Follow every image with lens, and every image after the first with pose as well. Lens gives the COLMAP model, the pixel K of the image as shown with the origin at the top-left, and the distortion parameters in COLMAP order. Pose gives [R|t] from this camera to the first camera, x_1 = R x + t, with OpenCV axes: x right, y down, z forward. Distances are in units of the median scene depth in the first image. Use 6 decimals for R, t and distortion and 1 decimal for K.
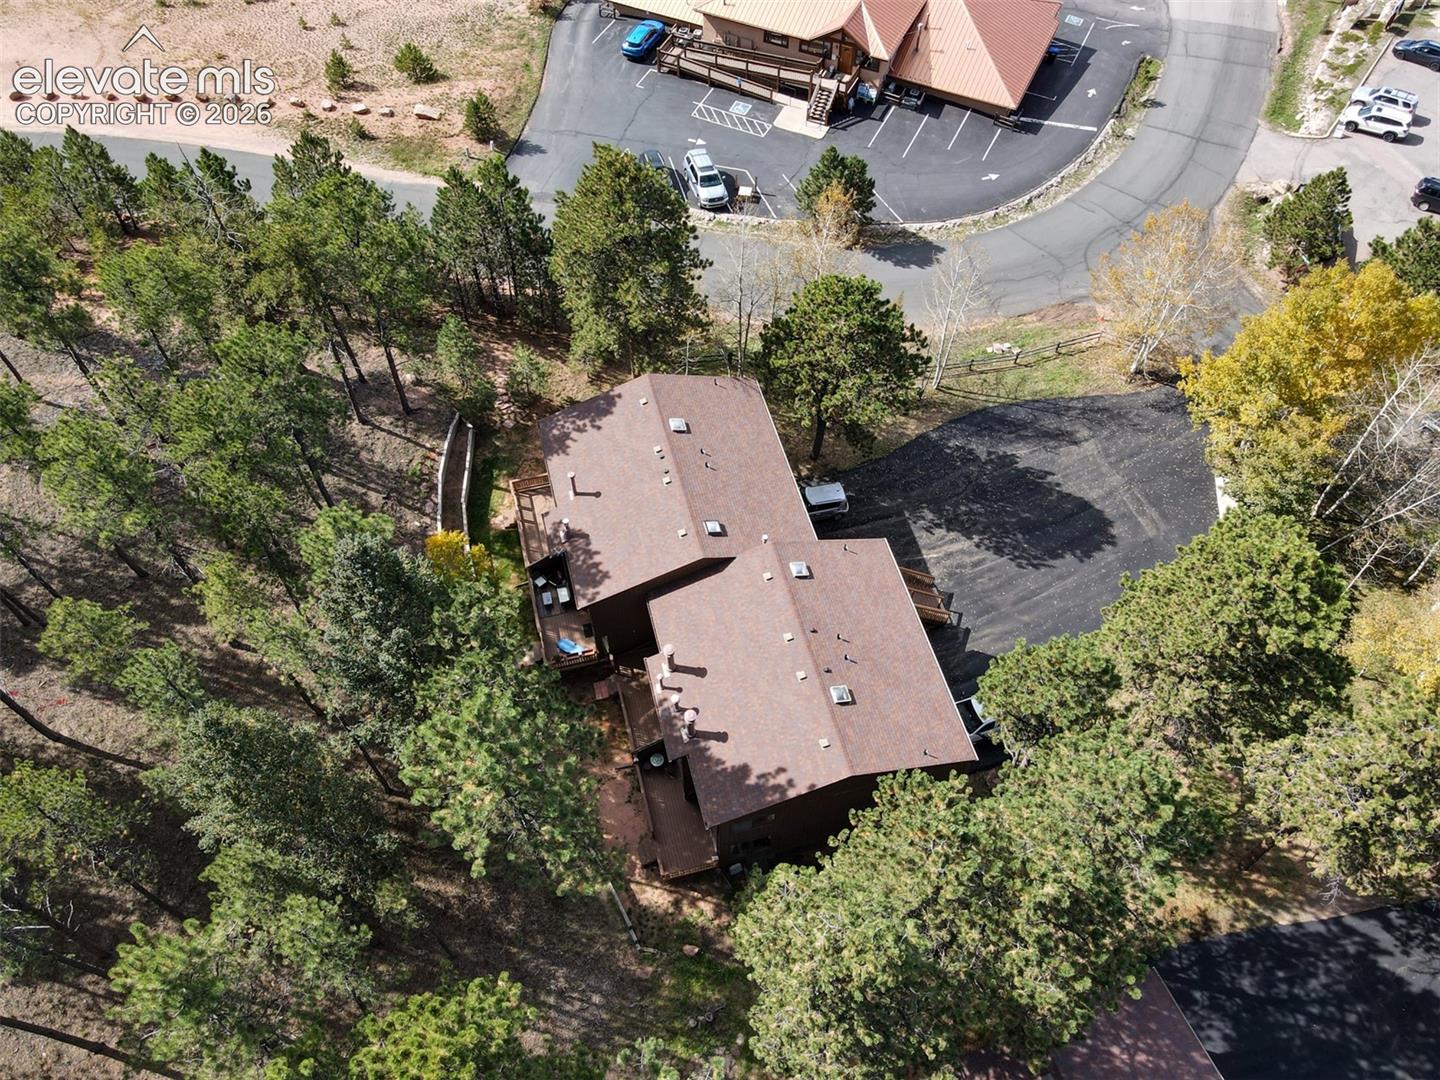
lens RADIAL K [[1030.1, 0, 720.0], [0, 1030.1, 540.0], [0, 0, 1]] dist [0.073334, -0.077438]
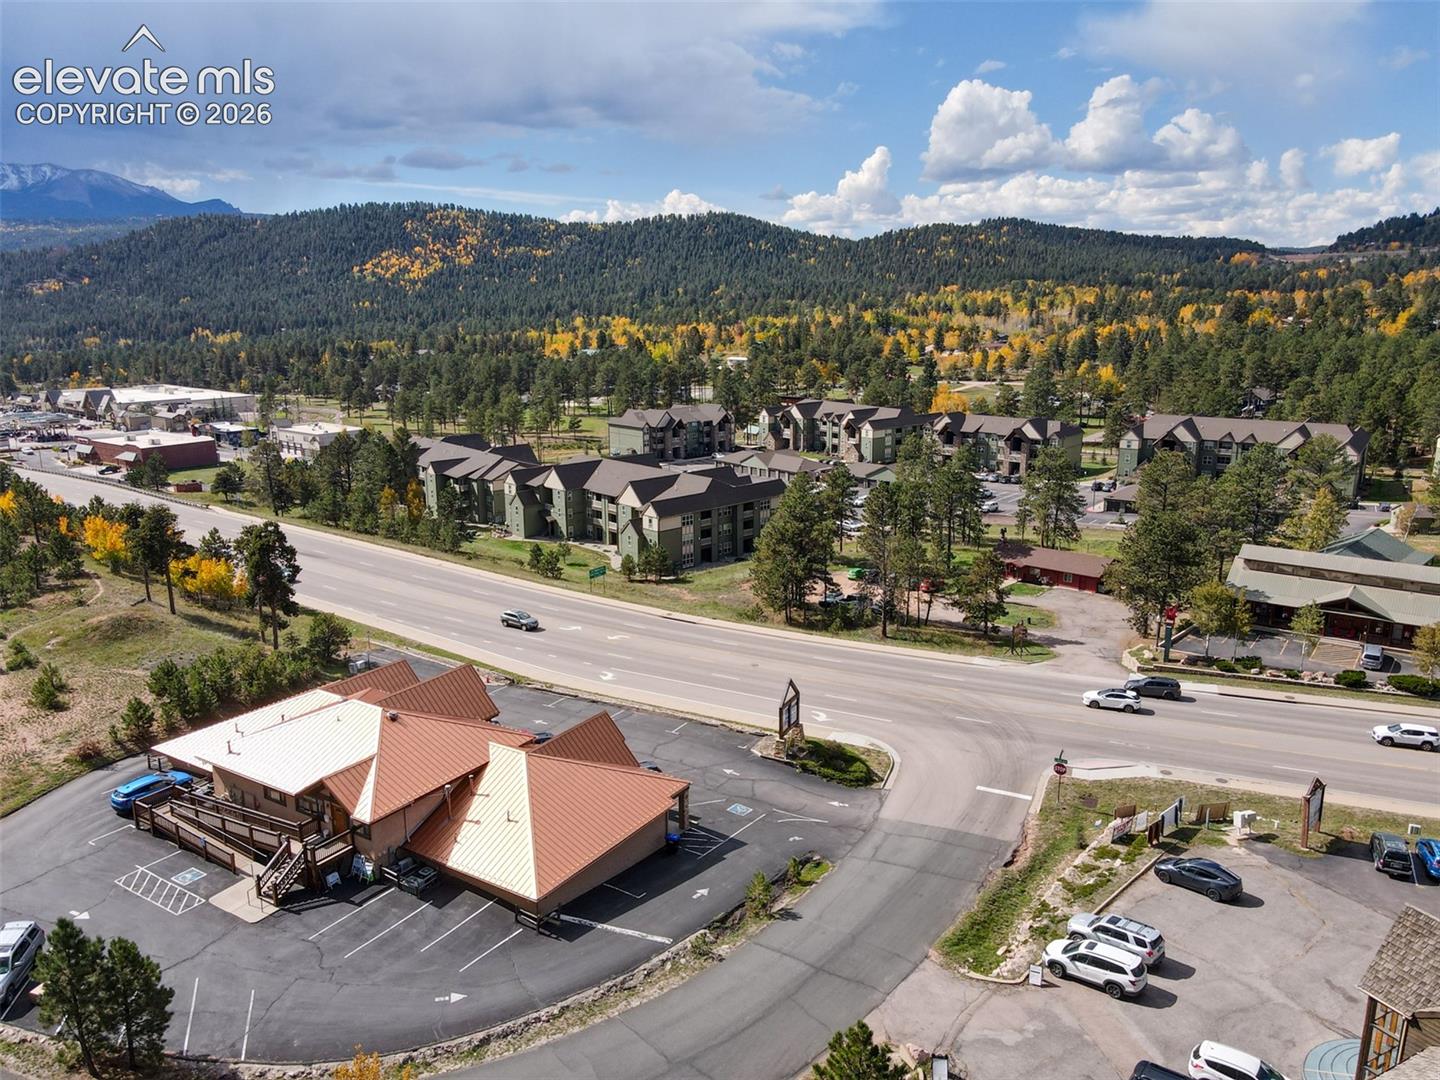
lens RADIAL K [[1030.1, 0, 720.0], [0, 1030.1, 540.0], [0, 0, 1]] dist [0.073334, -0.077438]
pose [[0.990789, 0.022525, -0.133528, 0.476463], [-0.108352, 0.723310, -0.681970, -0.125169], [0.081221, 0.690156, 0.719088, 0.338606]]
